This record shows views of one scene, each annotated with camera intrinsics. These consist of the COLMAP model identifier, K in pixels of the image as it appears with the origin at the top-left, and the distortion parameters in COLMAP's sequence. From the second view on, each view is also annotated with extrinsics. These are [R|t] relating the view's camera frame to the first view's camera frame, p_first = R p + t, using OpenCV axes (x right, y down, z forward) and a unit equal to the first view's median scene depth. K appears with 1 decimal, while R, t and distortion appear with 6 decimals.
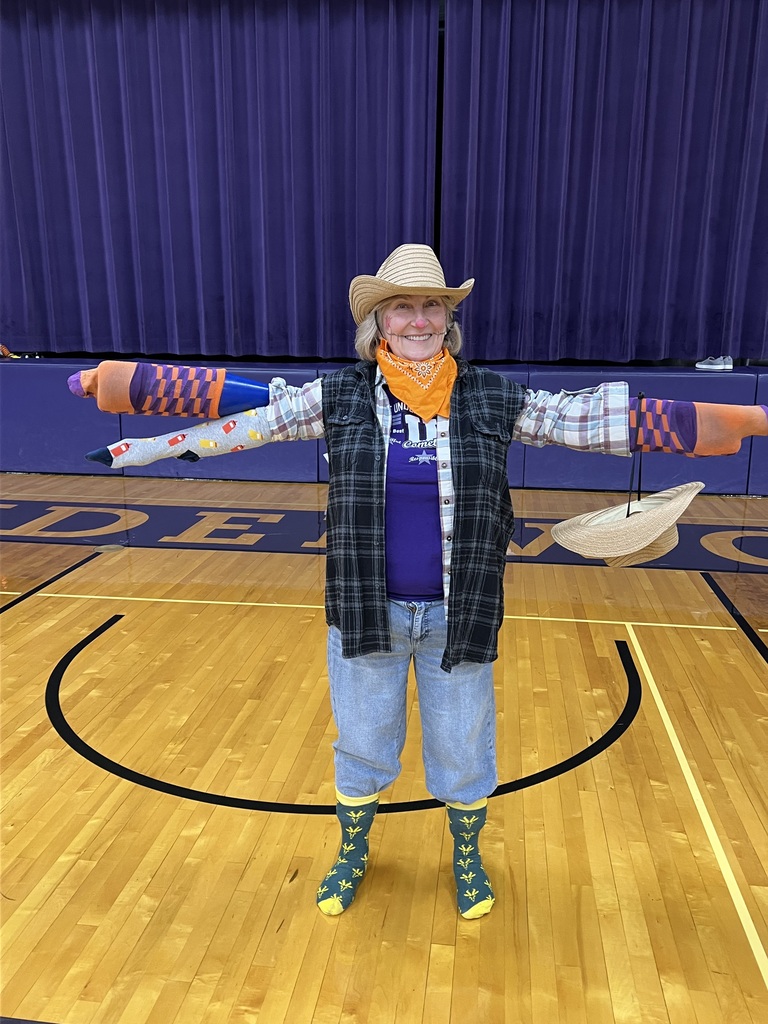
lens RADIAL K [[884.3, 0, 383.2], [0, 884.3, 512.9], [0, 0, 1]] dist [0.008722, 0.001941]
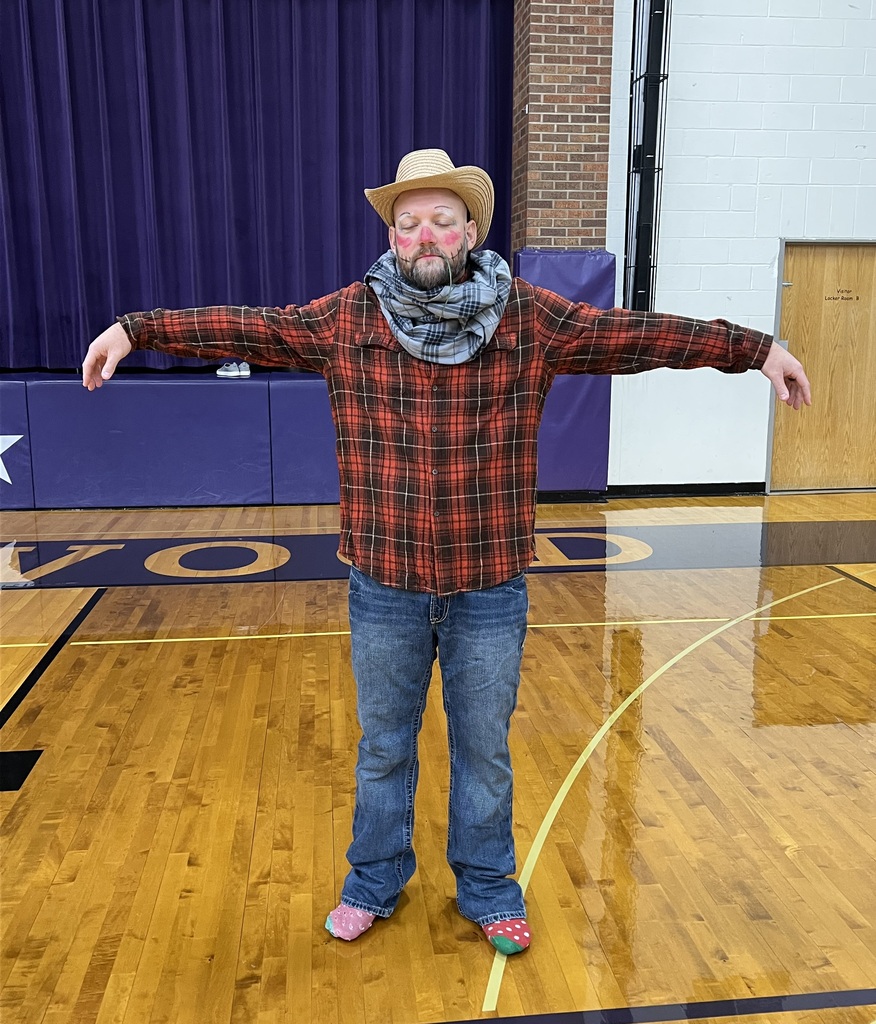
lens RADIAL K [[996.1, 0, 438.5], [0, 996.1, 514.1], [0, 0, 1]] dist [0.020227, 0.000000]
pose [[0.968917, -0.050102, 0.242259, 0.323590], [0.054790, 0.998418, -0.012647, 0.014335], [-0.241243, 0.025527, 0.970129, -0.106446]]
